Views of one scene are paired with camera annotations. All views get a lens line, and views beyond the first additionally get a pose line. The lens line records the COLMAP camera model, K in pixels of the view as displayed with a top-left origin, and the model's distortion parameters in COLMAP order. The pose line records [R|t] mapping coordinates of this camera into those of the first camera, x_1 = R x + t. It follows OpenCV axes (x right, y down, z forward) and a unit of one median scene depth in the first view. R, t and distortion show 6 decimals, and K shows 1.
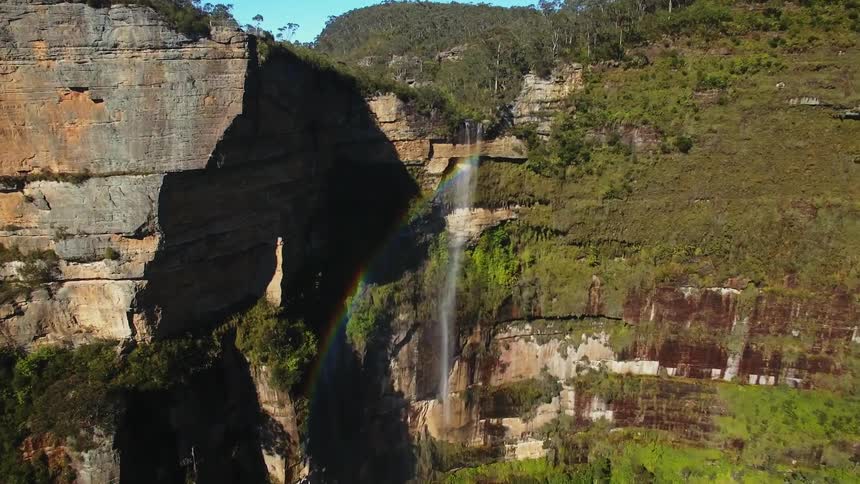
lens RADIAL K [[542.6, 0, 430.0], [0, 542.6, 242.0], [0, 0, 1]] dist [-0.073058, 0.090796]
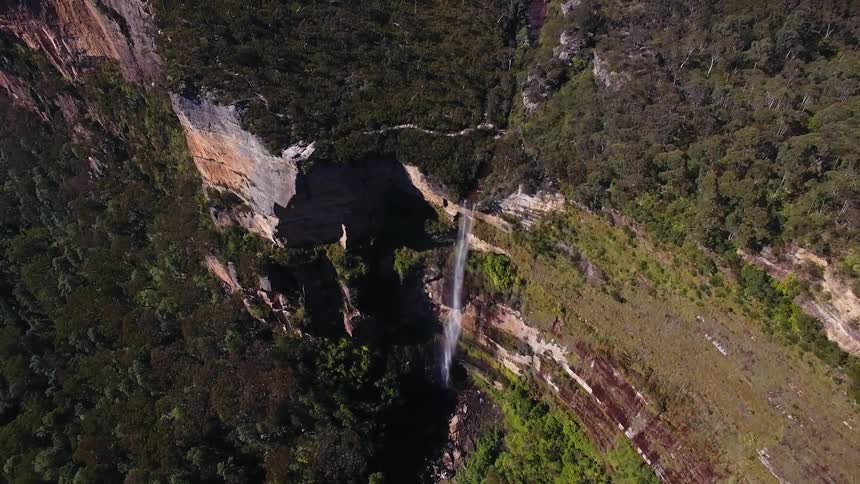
lens RADIAL K [[578.7, 0, 430.0], [0, 578.7, 242.0], [0, 0, 1]] dist [-0.008196, 0.004012]
pose [[0.673842, 0.536844, -0.507676, 0.776549], [-0.126457, 0.760748, 0.636609, -1.018809], [0.727974, -0.364774, 0.580512, 0.036095]]
